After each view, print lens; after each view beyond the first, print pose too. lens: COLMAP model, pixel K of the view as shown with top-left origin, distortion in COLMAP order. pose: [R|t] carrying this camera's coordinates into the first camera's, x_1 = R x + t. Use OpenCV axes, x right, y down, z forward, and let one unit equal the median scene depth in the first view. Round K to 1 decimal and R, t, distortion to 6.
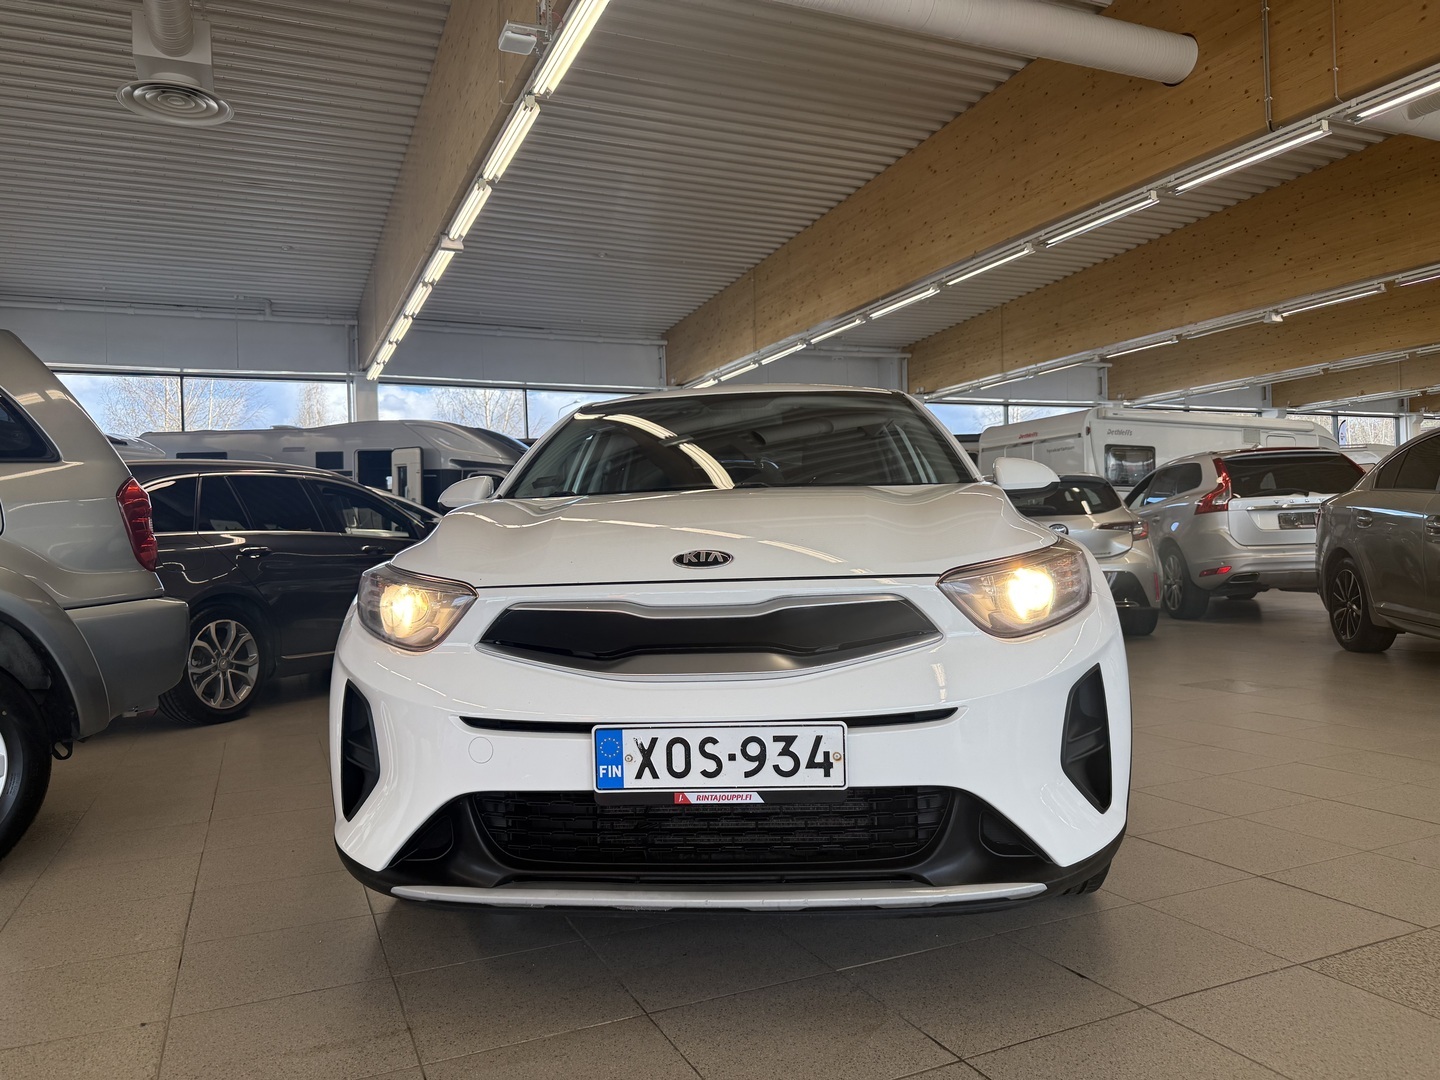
lens RADIAL K [[984.4, 0, 720.0], [0, 984.4, 540.0], [0, 0, 1]] dist [-0.026101, -0.002985]
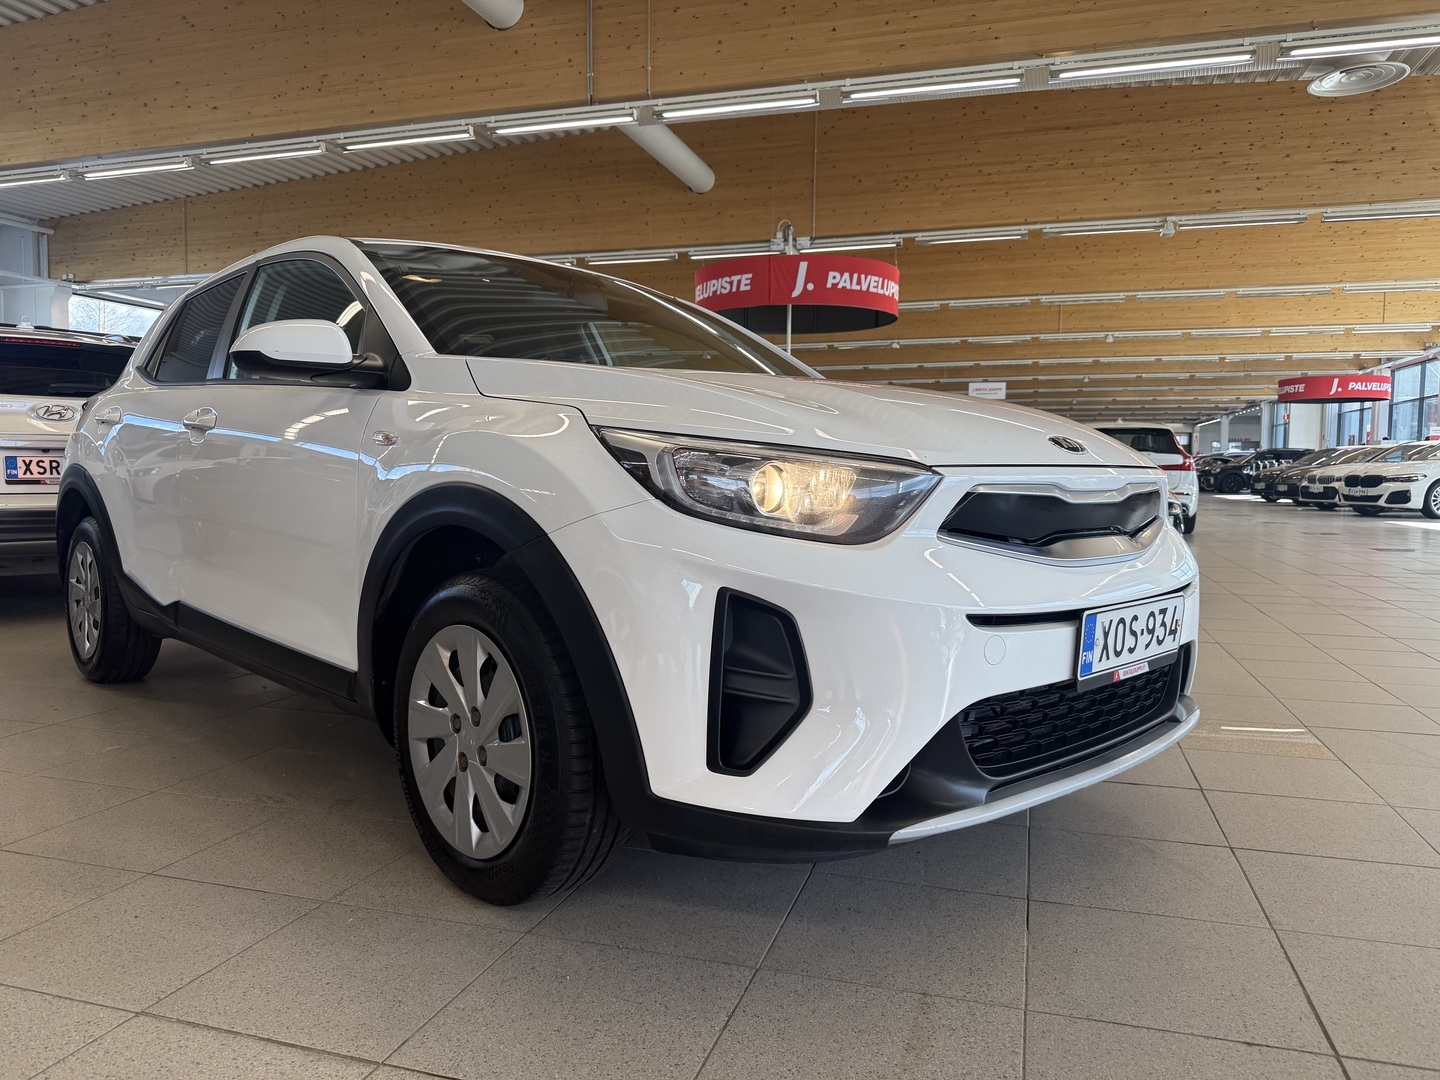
lens RADIAL K [[988.9, 0, 720.0], [0, 988.9, 540.0], [0, 0, 1]] dist [-0.024741, 0.007050]
pose [[0.675284, -0.007861, 0.737516, -0.193050], [-0.044513, 0.997686, 0.051391, 0.014823], [-0.736213, -0.067532, 0.673372, 0.108427]]
